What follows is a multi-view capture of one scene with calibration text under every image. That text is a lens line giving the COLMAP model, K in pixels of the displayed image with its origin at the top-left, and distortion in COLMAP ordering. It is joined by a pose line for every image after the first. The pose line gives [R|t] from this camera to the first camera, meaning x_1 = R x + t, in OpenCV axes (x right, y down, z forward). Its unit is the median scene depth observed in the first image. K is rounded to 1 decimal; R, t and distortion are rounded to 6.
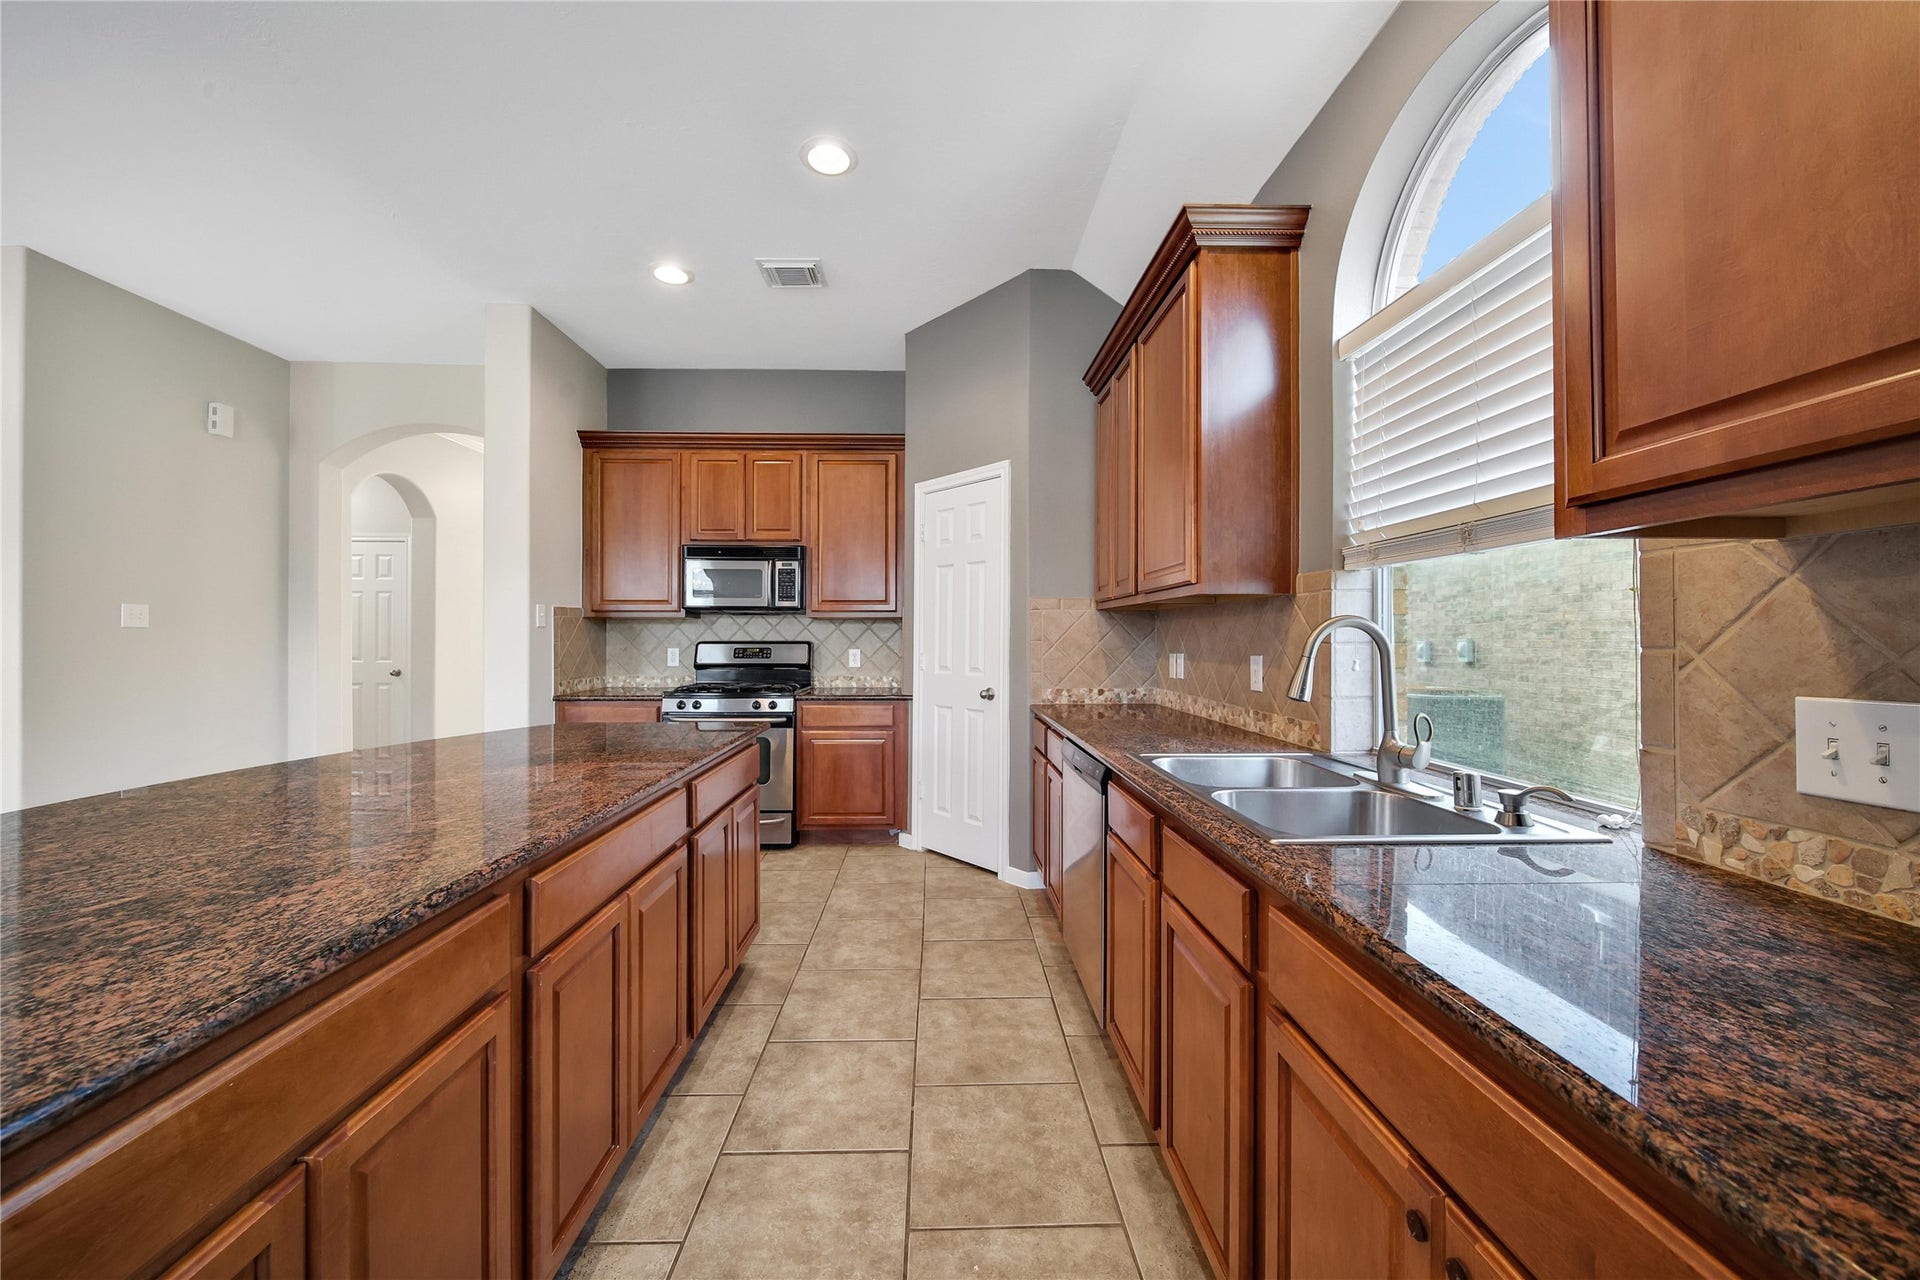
lens RADIAL K [[699.4, 0, 931.9], [0, 699.4, 636.8], [0, 0, 1]] dist [0.002274, -0.002276]
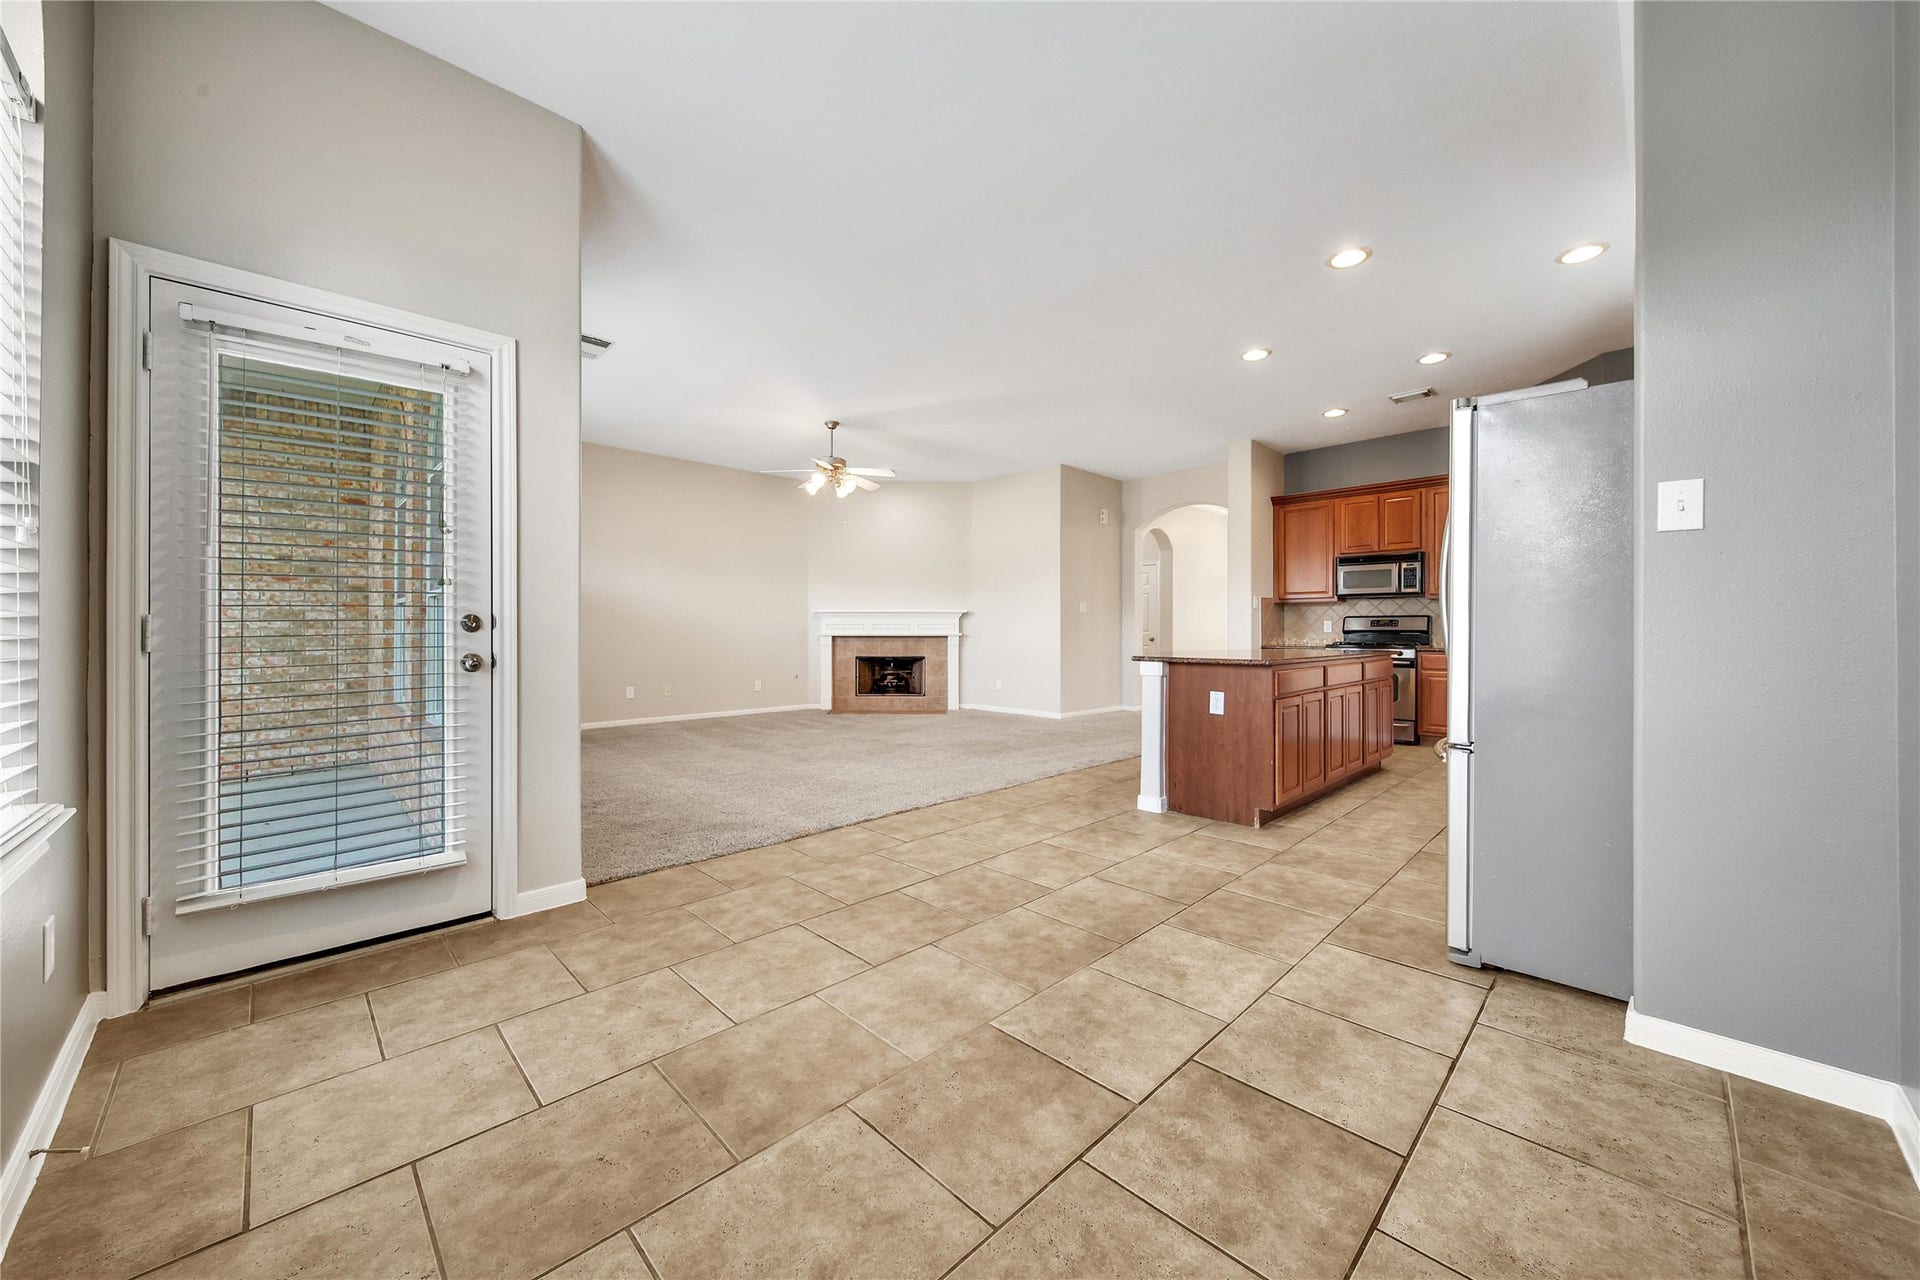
lens RADIAL K [[699.4, 0, 963.8], [0, 699.4, 624.0], [0, 0, 1]] dist [0.002274, -0.002276]
pose [[0.705366, -0.008516, -0.708792, 0.186831], [0.000811, 0.999937, -0.011207, 0.042894], [0.708842, 0.007330, 0.705329, -0.763371]]
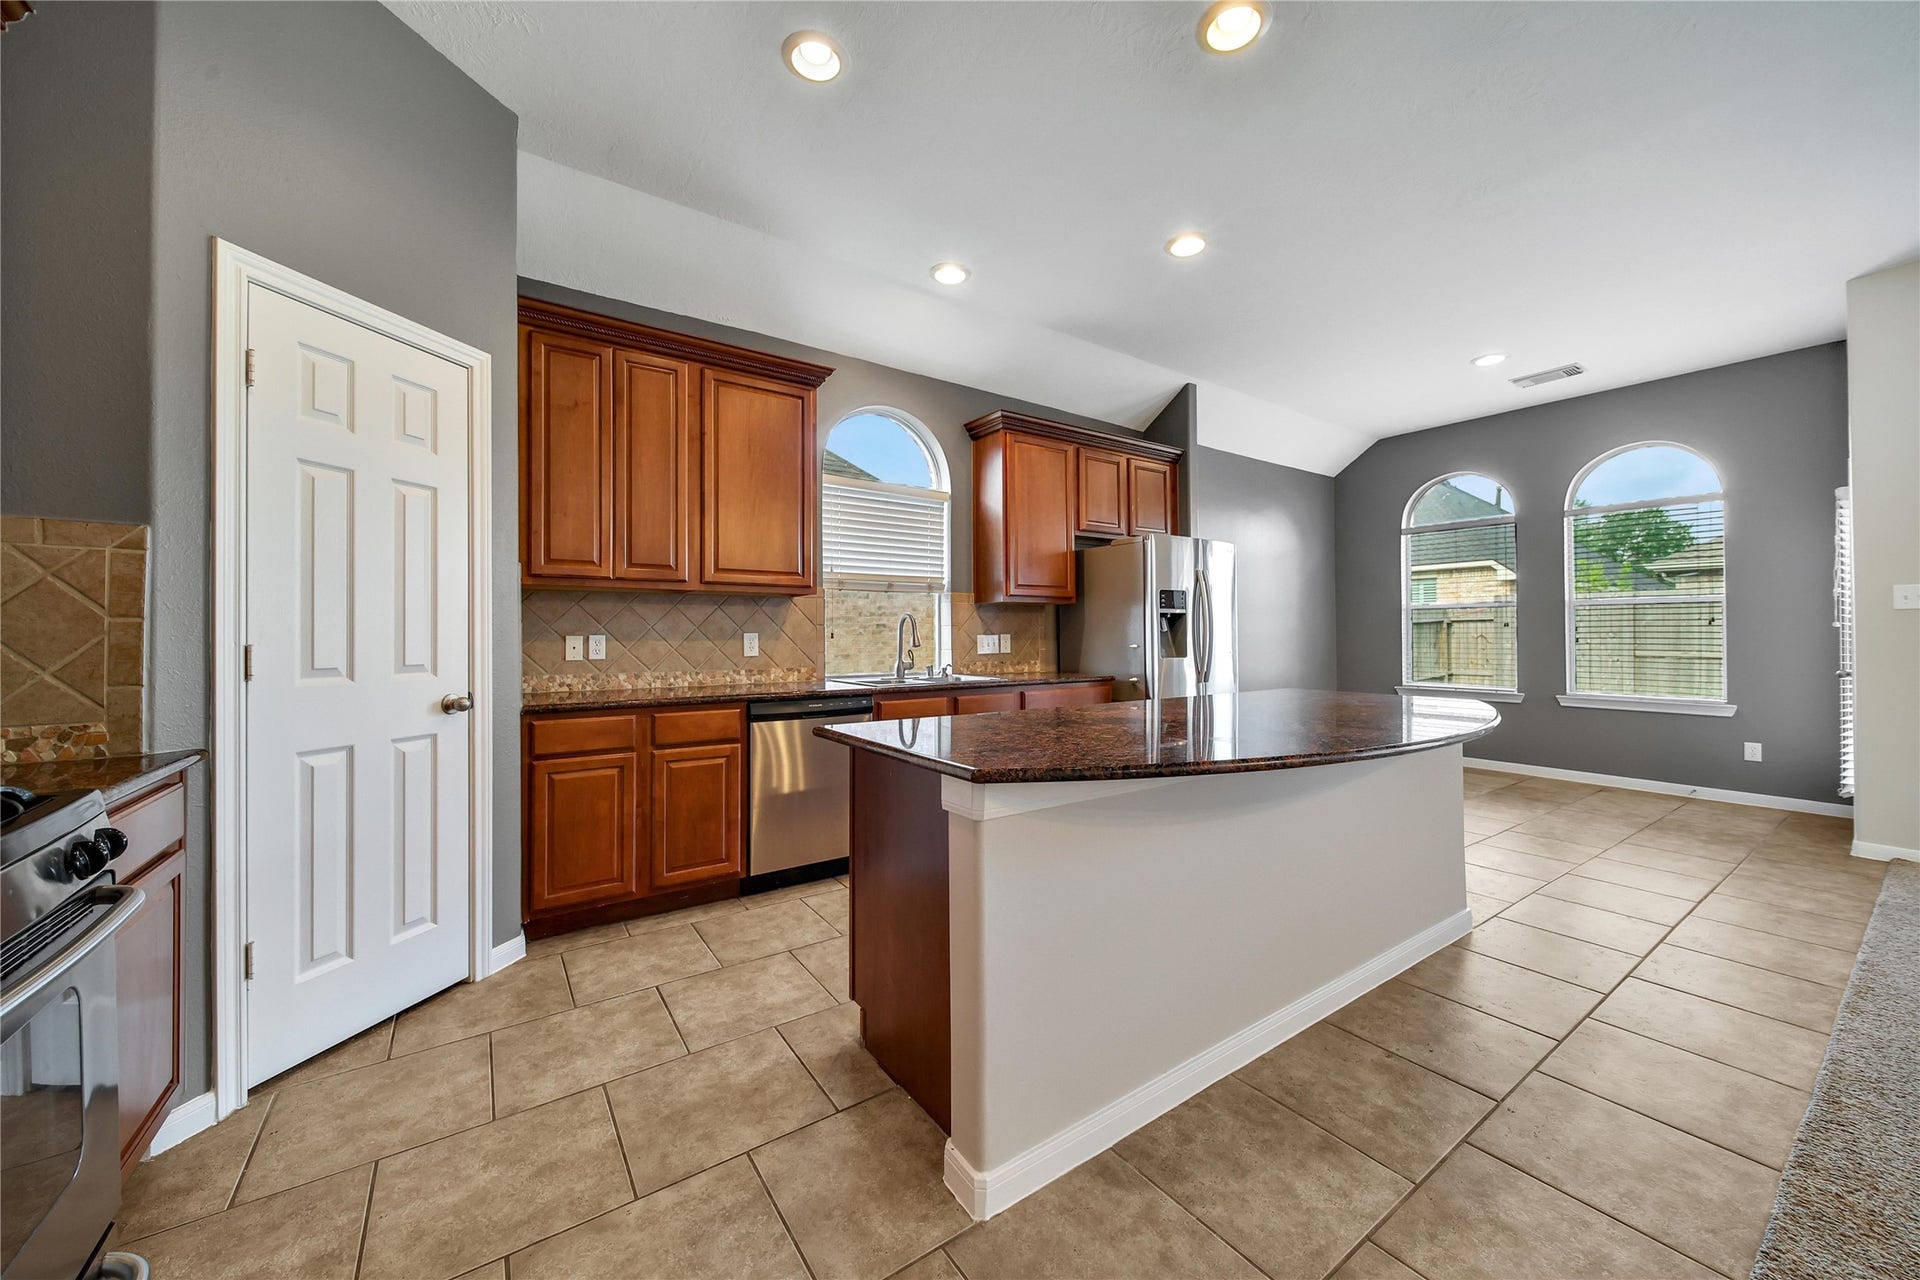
lens RADIAL K [[699.4, 0, 962.5], [0, 699.4, 628.6], [0, 0, 1]] dist [0.002274, -0.002276]
pose [[-0.574859, 0.006378, 0.818227, -0.577597], [-0.000762, 0.999965, -0.008330, 0.016049], [-0.818252, -0.005412, -0.574834, 0.817176]]
